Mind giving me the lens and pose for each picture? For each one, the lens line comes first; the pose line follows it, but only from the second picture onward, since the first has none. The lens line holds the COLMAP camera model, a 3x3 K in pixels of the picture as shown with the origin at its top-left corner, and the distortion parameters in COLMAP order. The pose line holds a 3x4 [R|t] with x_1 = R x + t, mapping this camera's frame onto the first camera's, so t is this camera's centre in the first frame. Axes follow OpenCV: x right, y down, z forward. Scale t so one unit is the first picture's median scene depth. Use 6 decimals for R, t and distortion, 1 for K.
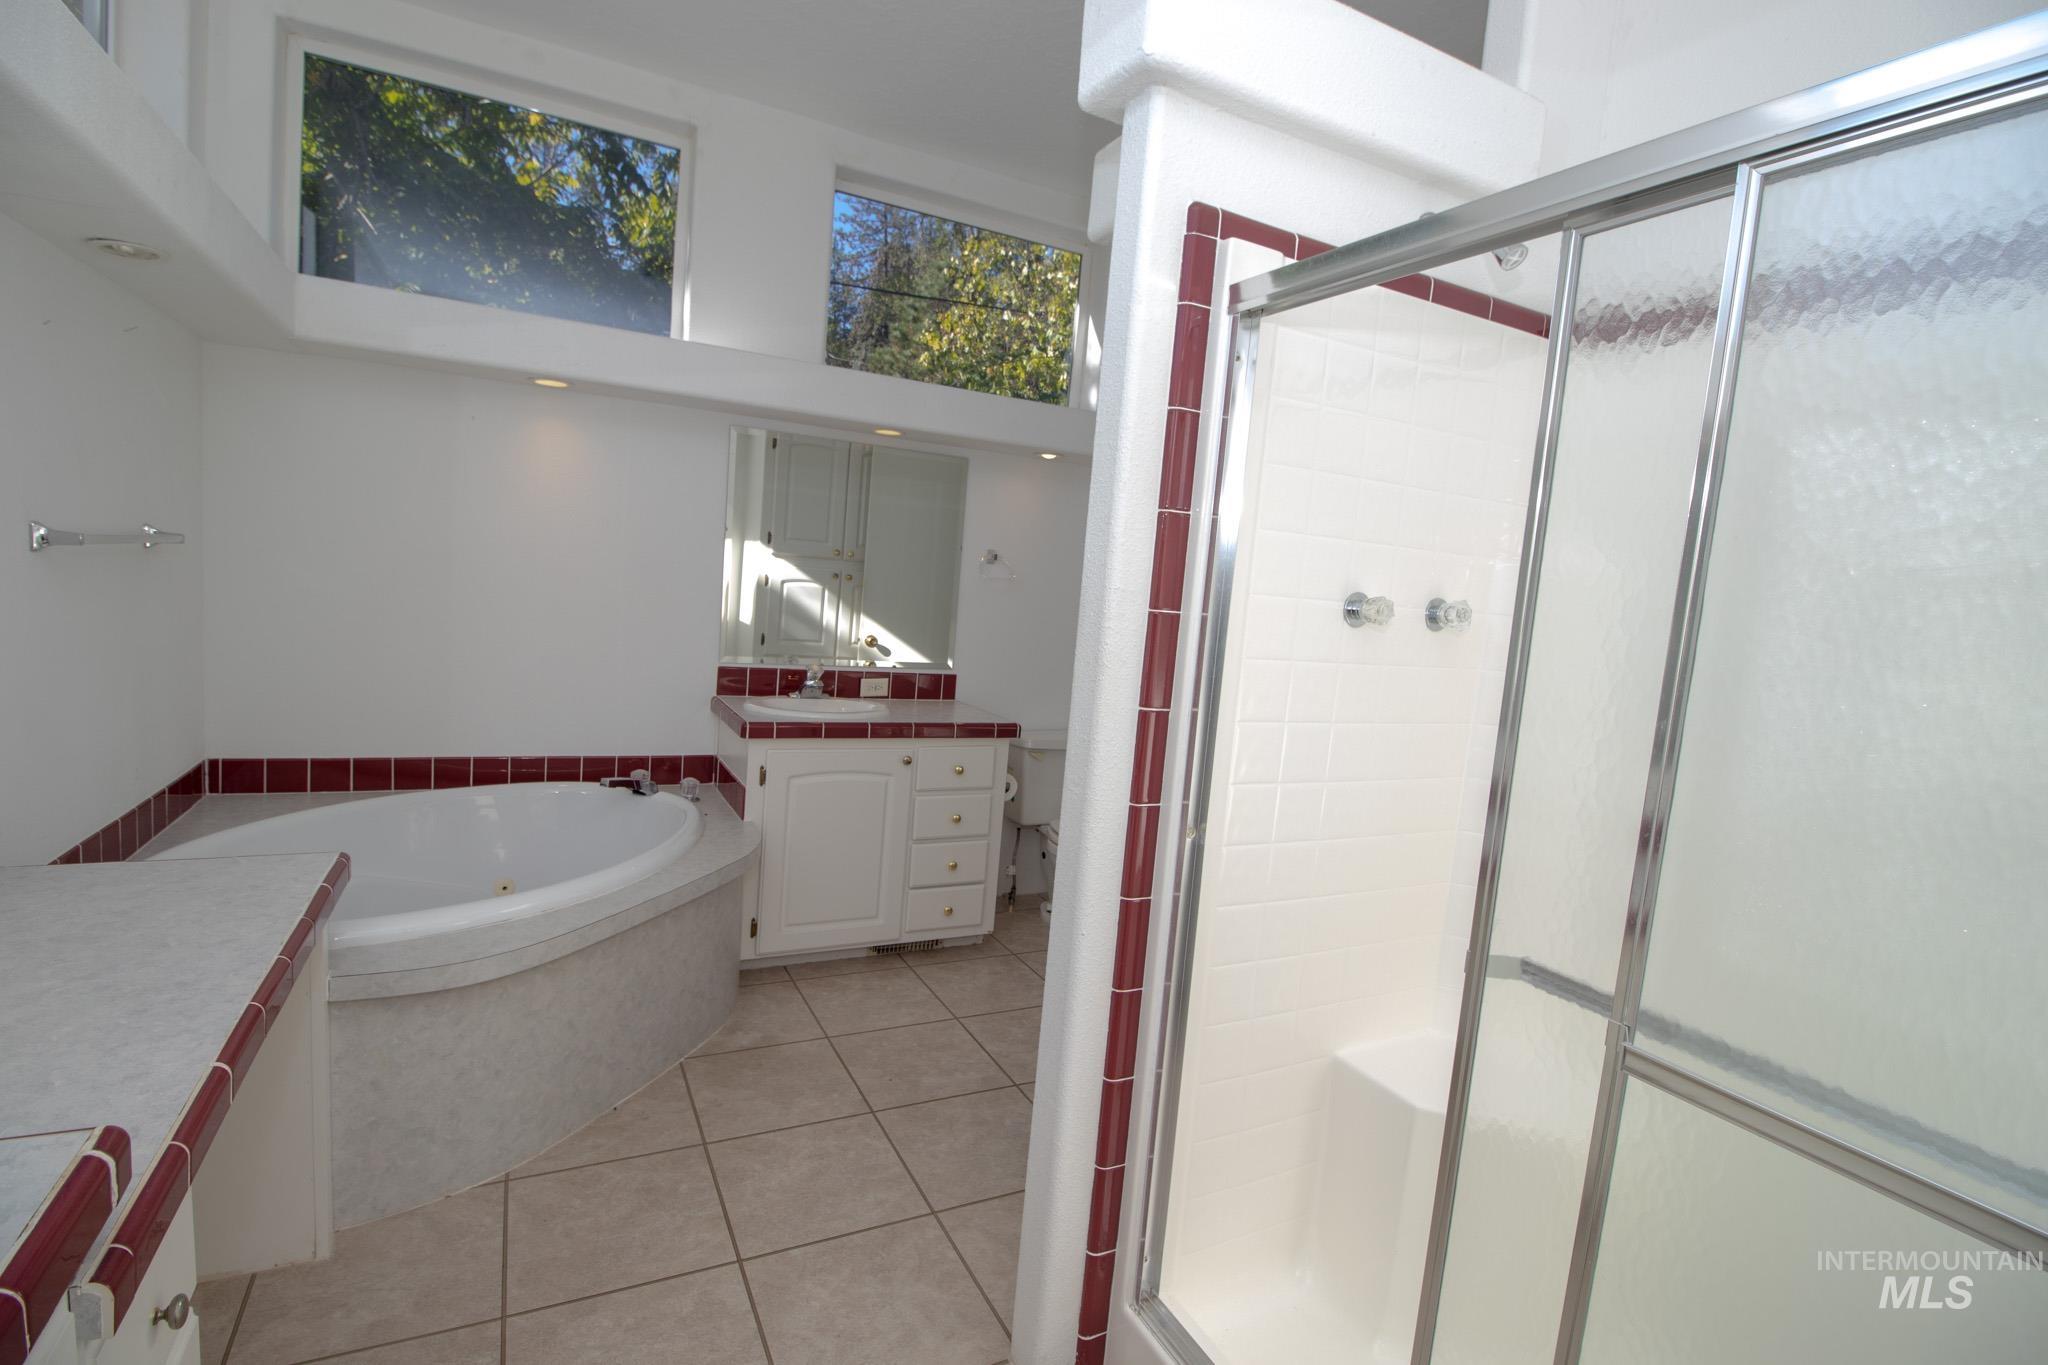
lens RADIAL K [[957.0, 0, 1020.8], [0, 957.0, 672.0], [0, 0, 1]] dist [0.003657, -0.014709]
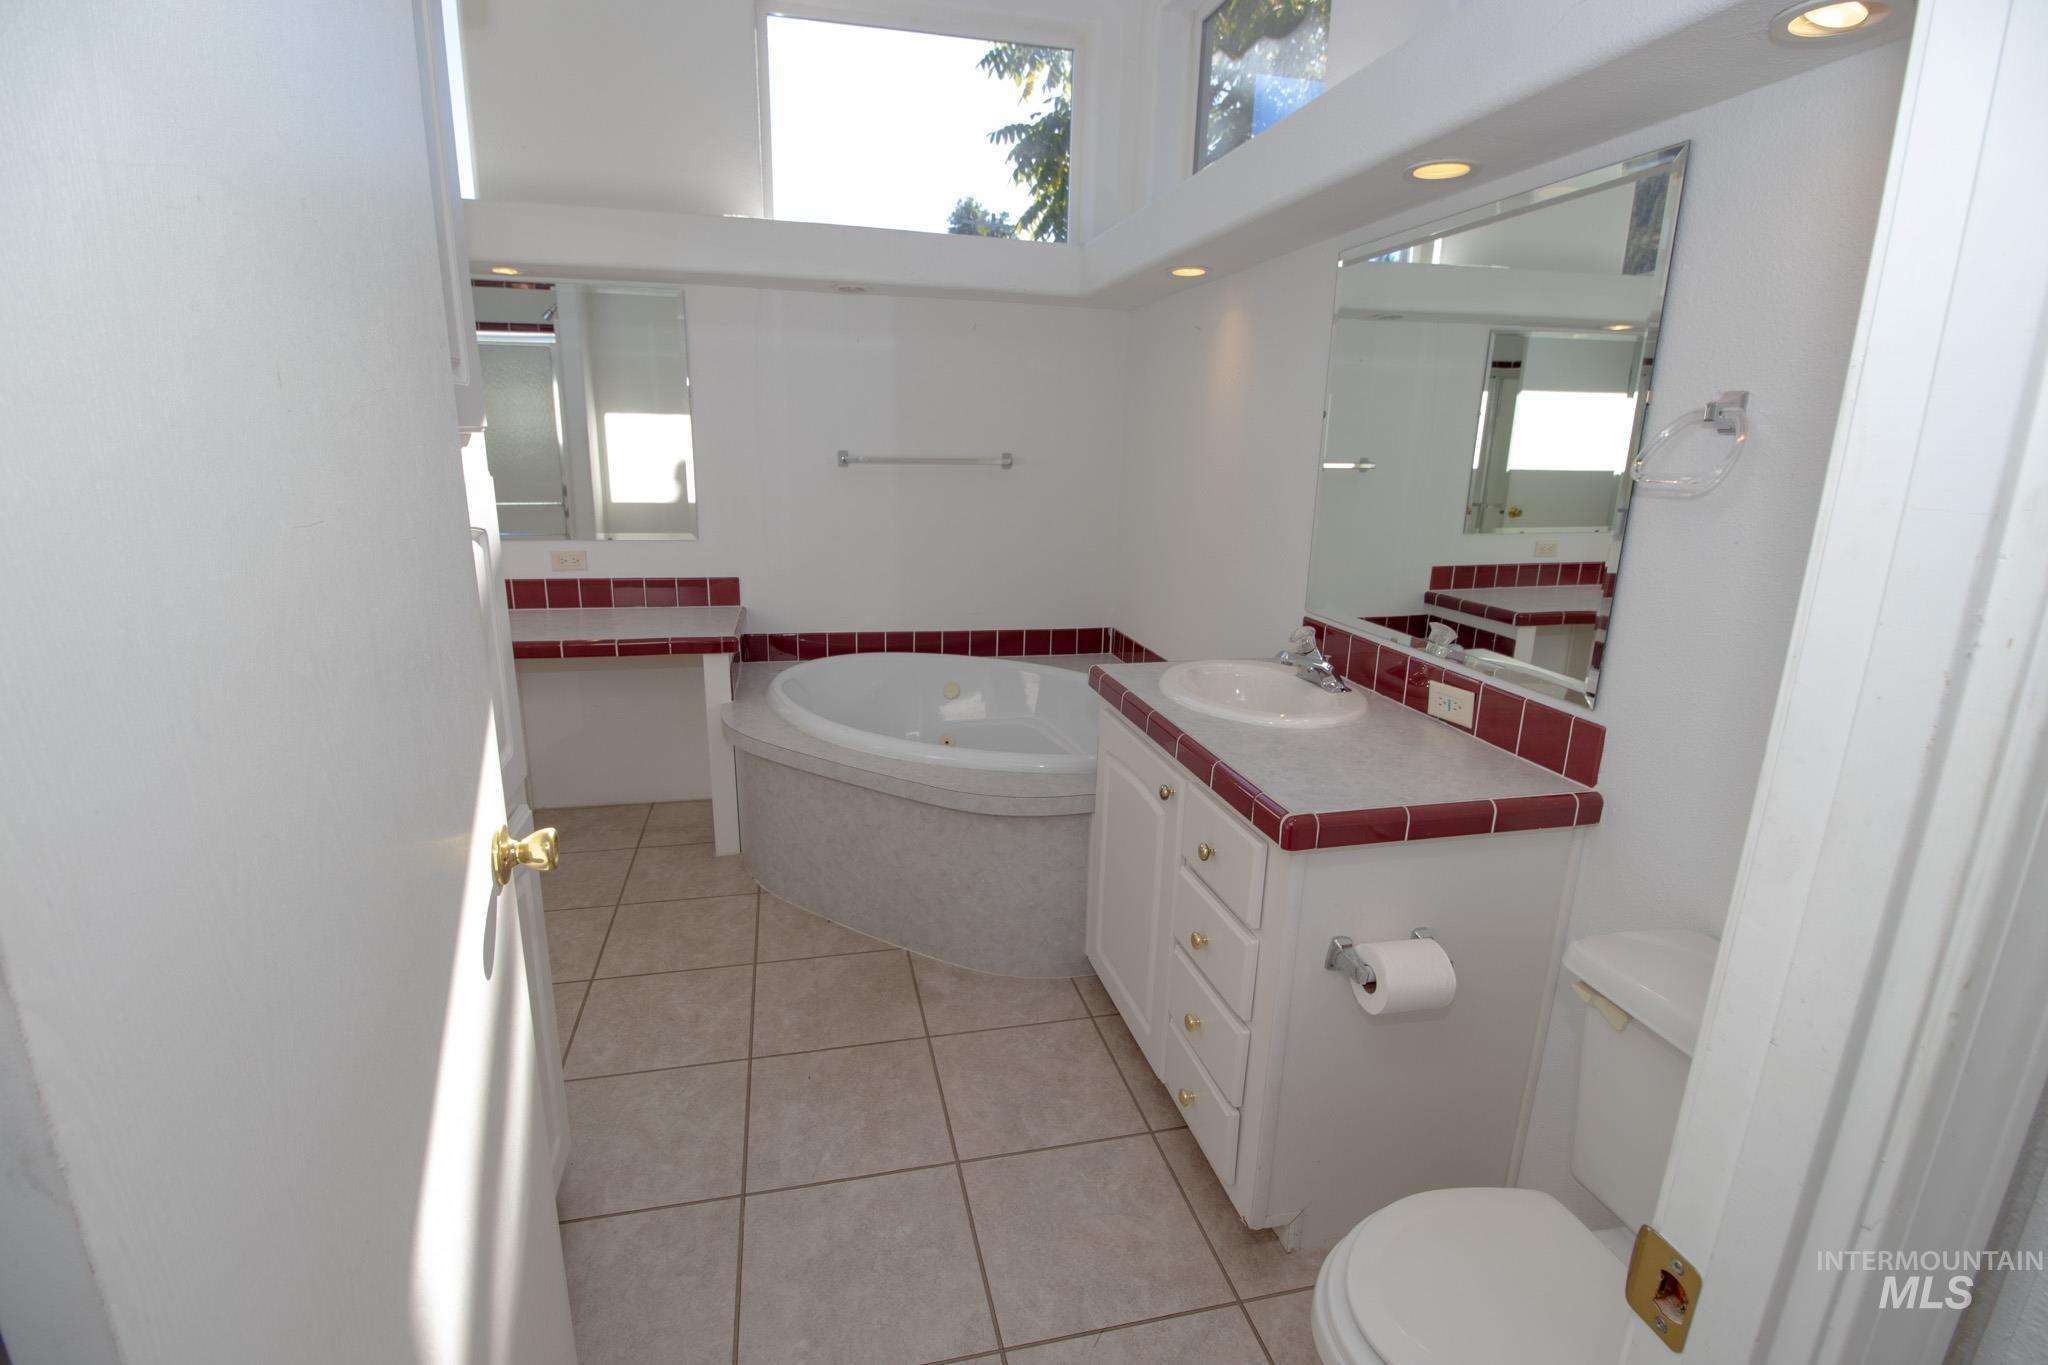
lens RADIAL K [[957.0, 0, 1020.8], [0, 957.0, 672.0], [0, 0, 1]] dist [0.003657, -0.014709]
pose [[-0.252163, 0.159498, -0.954450, 0.564031], [-0.118215, 0.973858, 0.193973, -0.105518], [0.960437, 0.161743, -0.226716, 1.316145]]
